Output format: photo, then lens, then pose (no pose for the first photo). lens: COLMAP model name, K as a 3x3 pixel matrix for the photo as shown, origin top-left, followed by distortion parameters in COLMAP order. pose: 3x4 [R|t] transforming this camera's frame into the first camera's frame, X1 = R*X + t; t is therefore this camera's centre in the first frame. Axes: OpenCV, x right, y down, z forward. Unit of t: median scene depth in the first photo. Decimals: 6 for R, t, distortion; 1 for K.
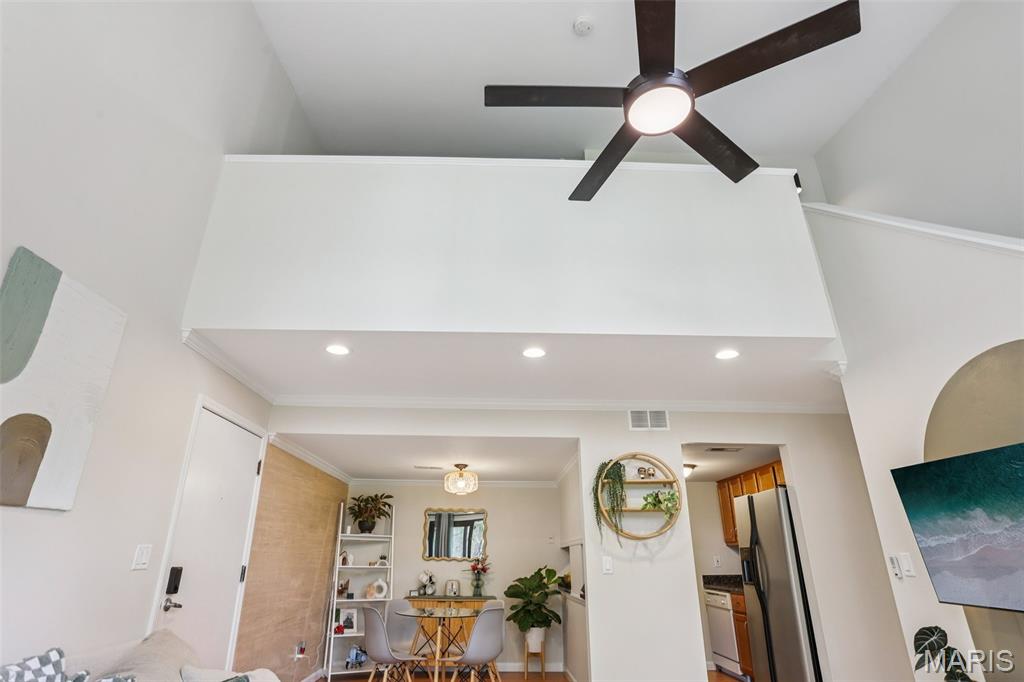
lens RADIAL K [[514.9, 0, 502.1], [0, 514.9, 350.9], [0, 0, 1]] dist [-0.066943, 0.027624]
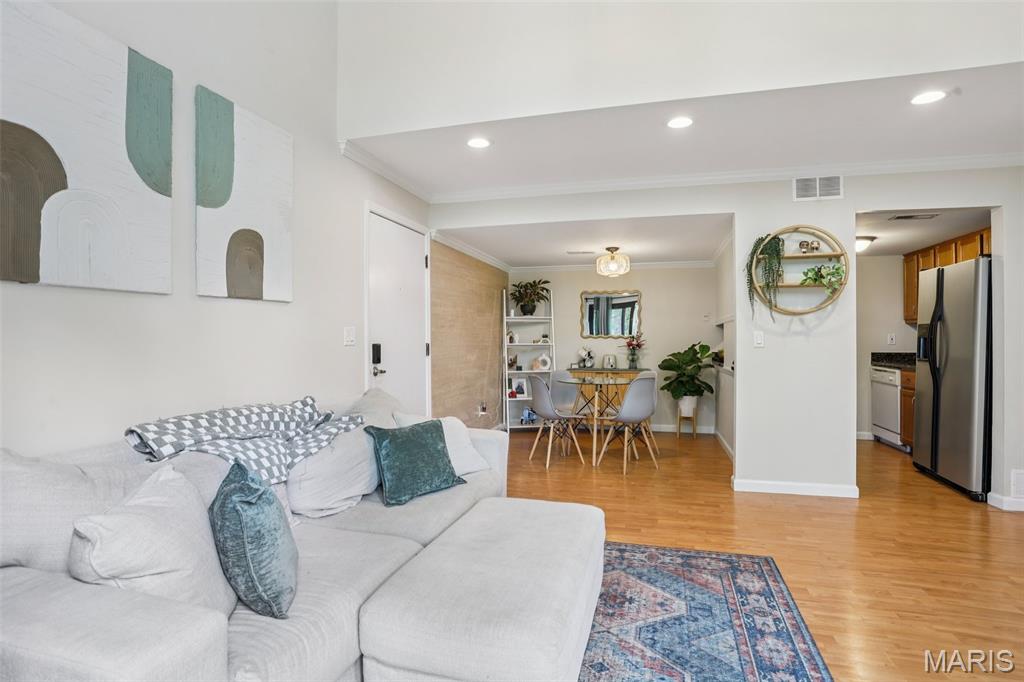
lens RADIAL K [[514.9, 0, 505.7], [0, 514.9, 341.1], [0, 0, 1]] dist [-0.066943, 0.027624]
pose [[0.954812, -0.004456, -0.297177, 0.022972], [0.116961, 0.924842, 0.361921, 0.001219], [0.273229, -0.380325, 0.883571, -0.024752]]
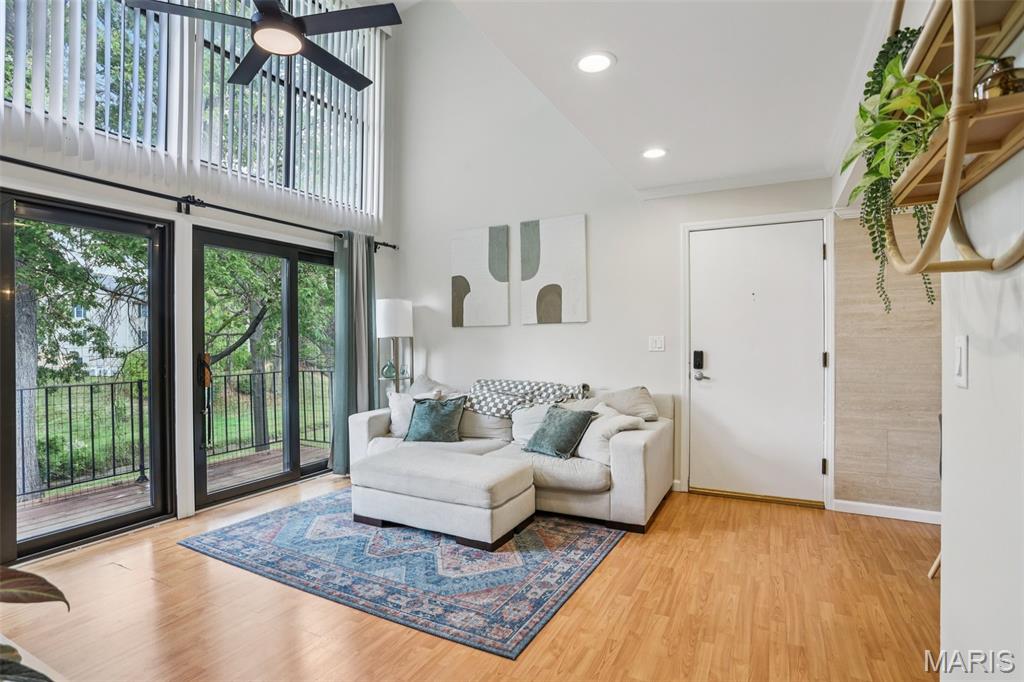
lens RADIAL K [[514.9, 0, 496.0], [0, 514.9, 343.4], [0, 0, 1]] dist [-0.066943, 0.027624]
pose [[-0.497295, -0.002032, -0.867579, 0.522169], [0.323584, 0.927406, -0.187650, 0.319374], [0.804979, -0.374052, -0.460537, 0.772880]]
